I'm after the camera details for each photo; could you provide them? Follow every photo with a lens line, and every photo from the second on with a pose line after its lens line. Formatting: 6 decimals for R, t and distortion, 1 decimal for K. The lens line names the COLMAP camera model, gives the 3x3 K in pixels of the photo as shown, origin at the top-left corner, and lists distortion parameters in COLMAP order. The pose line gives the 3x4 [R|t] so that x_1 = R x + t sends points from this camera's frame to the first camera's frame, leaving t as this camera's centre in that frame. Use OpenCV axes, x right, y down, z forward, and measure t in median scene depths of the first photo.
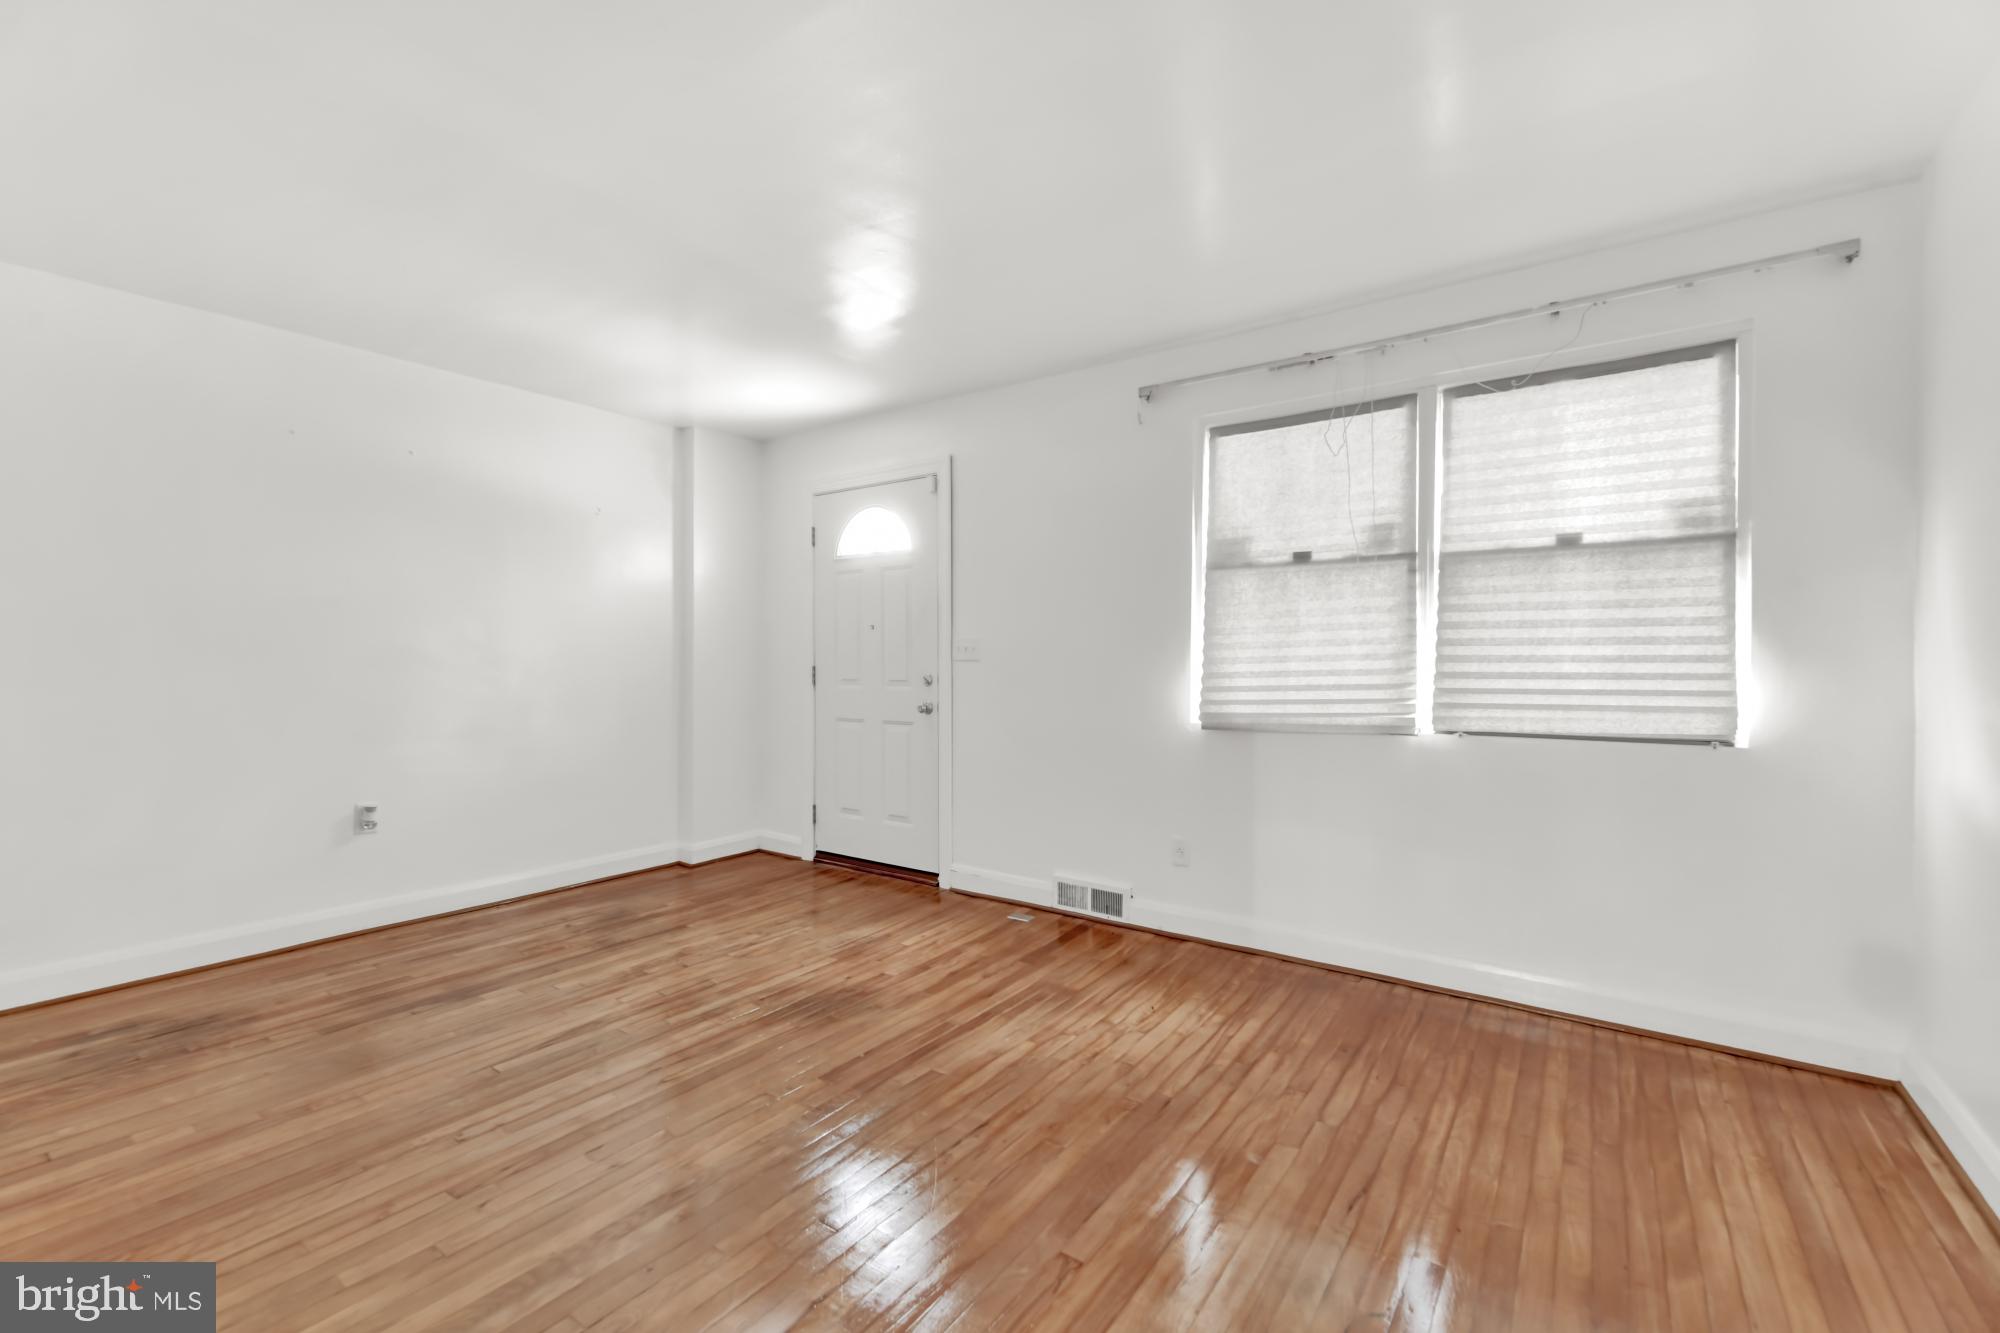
lens RADIAL K [[832.7, 0, 987.9], [0, 832.7, 657.7], [0, 0, 1]] dist [0.001509, -0.000011]
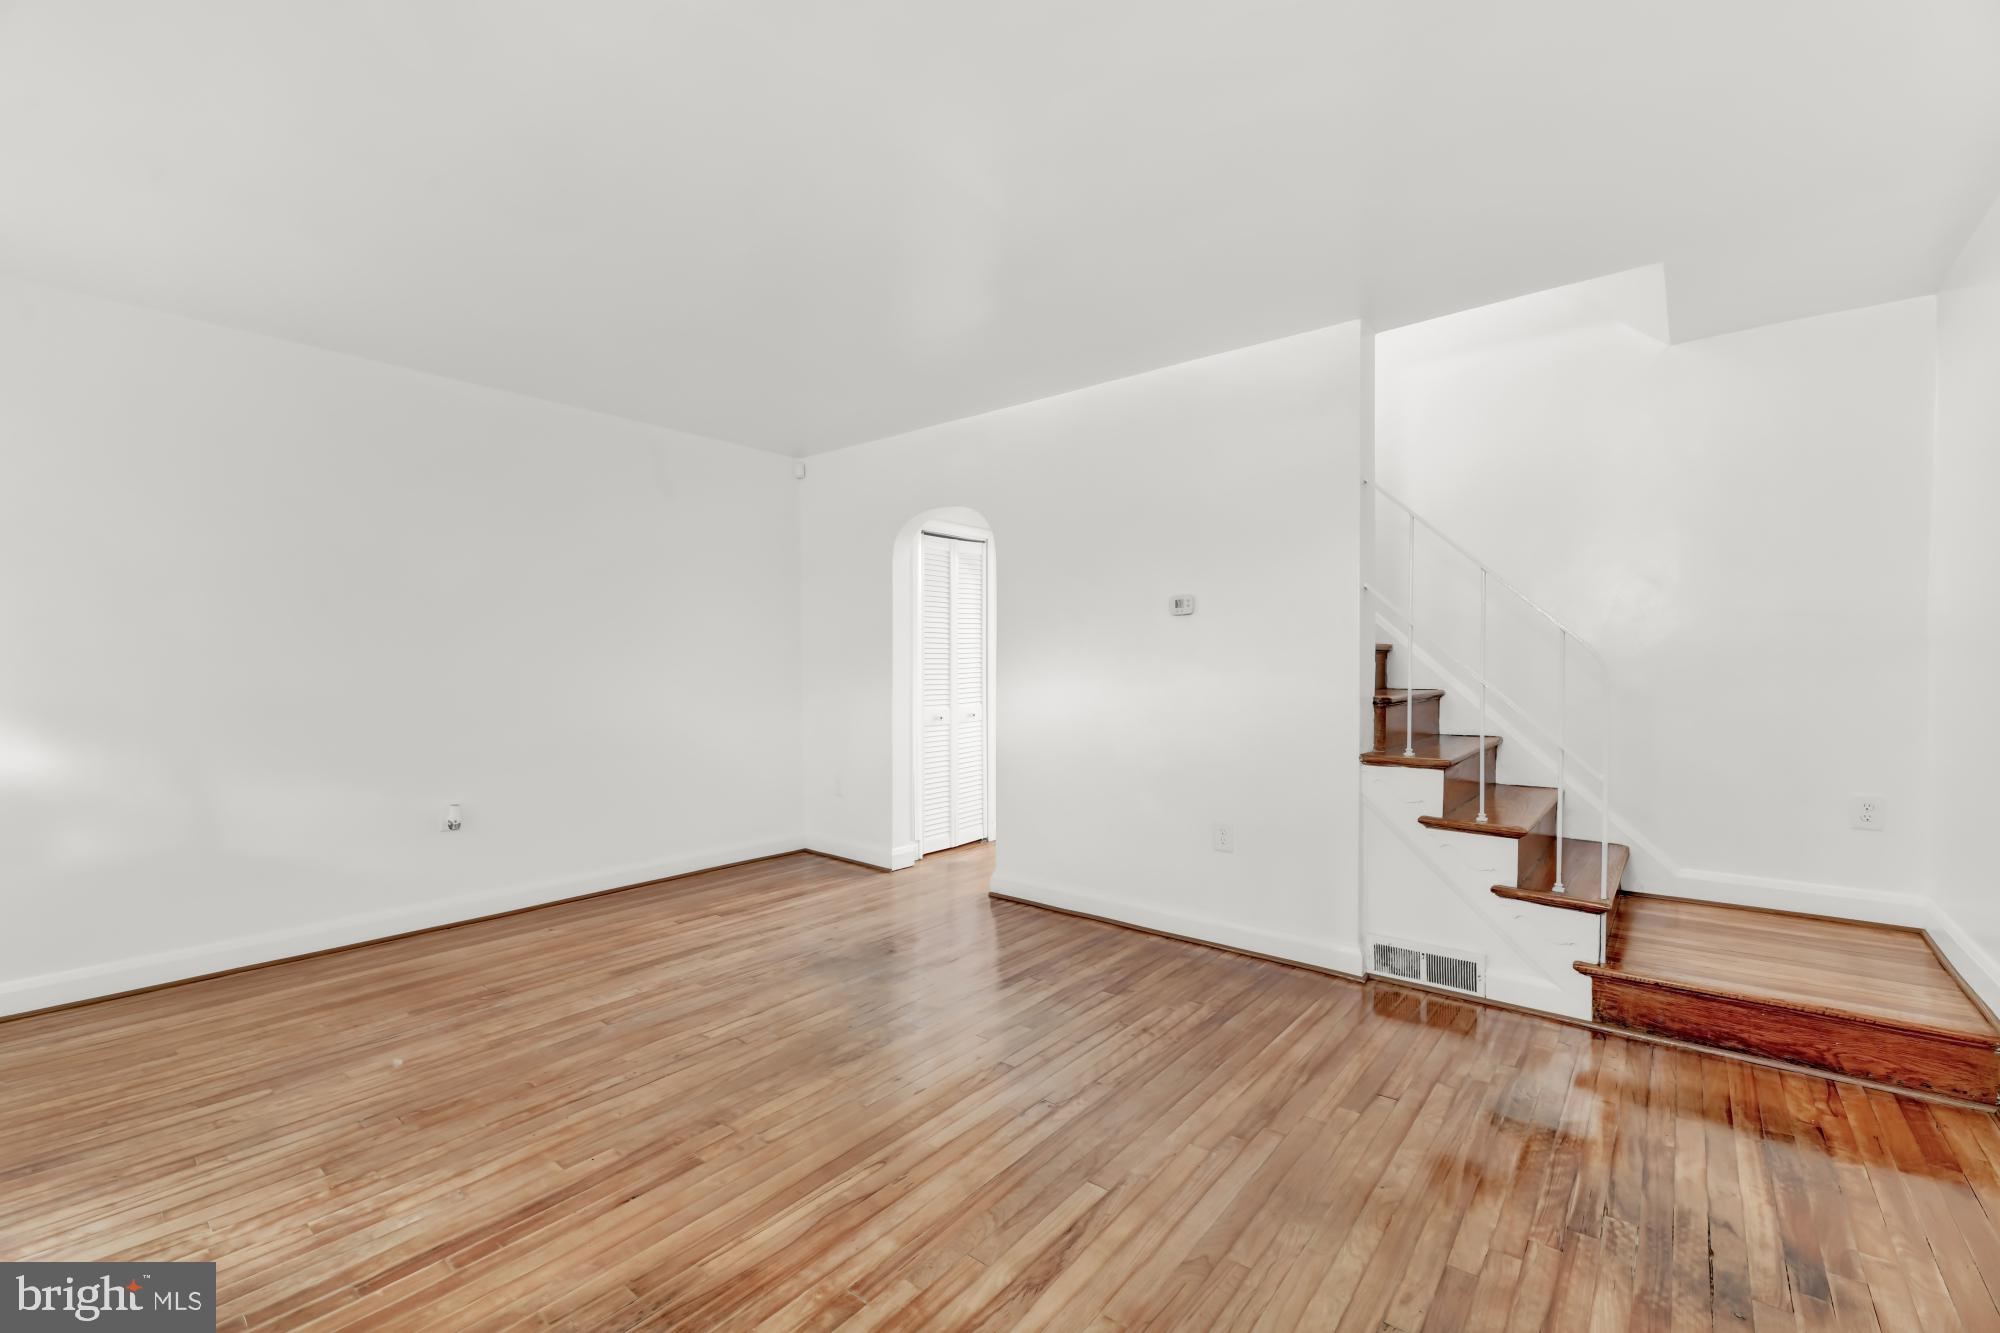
lens RADIAL K [[832.7, 0, 1000.2], [0, 832.7, 670.3], [0, 0, 1]] dist [0.001509, -0.000011]
pose [[-0.998281, 0.001519, 0.058585, -2.337928], [0.001469, 0.999999, -0.000891, 0.020780], [-0.058586, -0.000803, -0.998282, 7.709277]]
